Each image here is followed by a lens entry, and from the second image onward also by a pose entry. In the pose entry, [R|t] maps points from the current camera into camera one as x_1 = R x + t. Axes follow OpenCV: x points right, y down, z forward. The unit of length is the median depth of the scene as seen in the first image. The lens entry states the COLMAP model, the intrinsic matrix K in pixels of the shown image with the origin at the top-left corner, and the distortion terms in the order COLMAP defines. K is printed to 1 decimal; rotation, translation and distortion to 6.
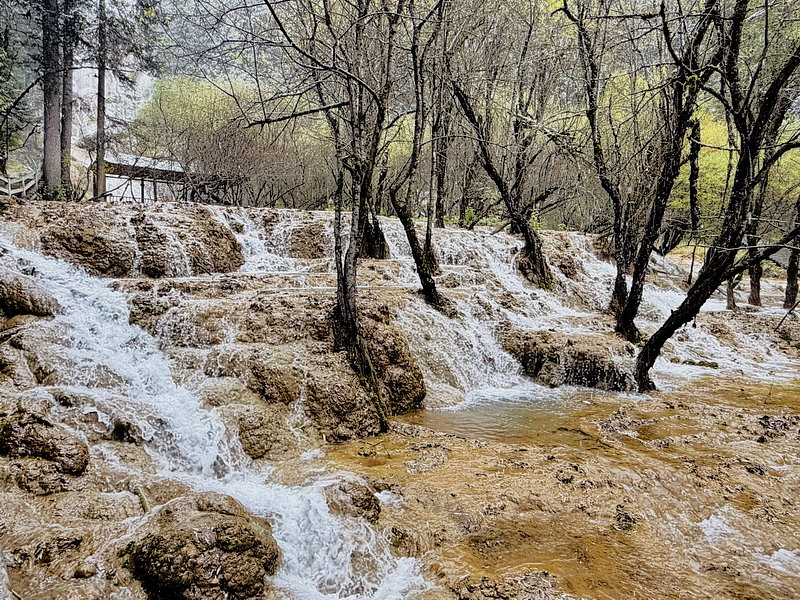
lens RADIAL K [[539.9, 0, 400.0], [0, 539.9, 300.0], [0, 0, 1]] dist [-0.001381, -0.000774]
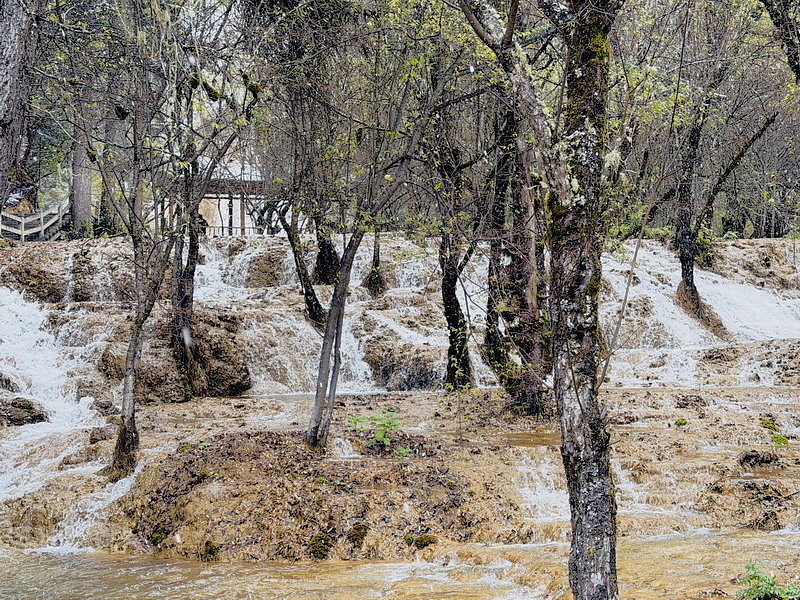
lens RADIAL K [[1204.7, 0, 400.0], [0, 1204.7, 300.0], [0, 0, 1]] dist [0.028406, 0.044998]
pose [[0.928513, -0.038913, -0.369254, 1.148314], [0.000823, 0.994706, -0.102757, 0.220609], [0.371298, 0.095107, 0.923630, -1.149880]]
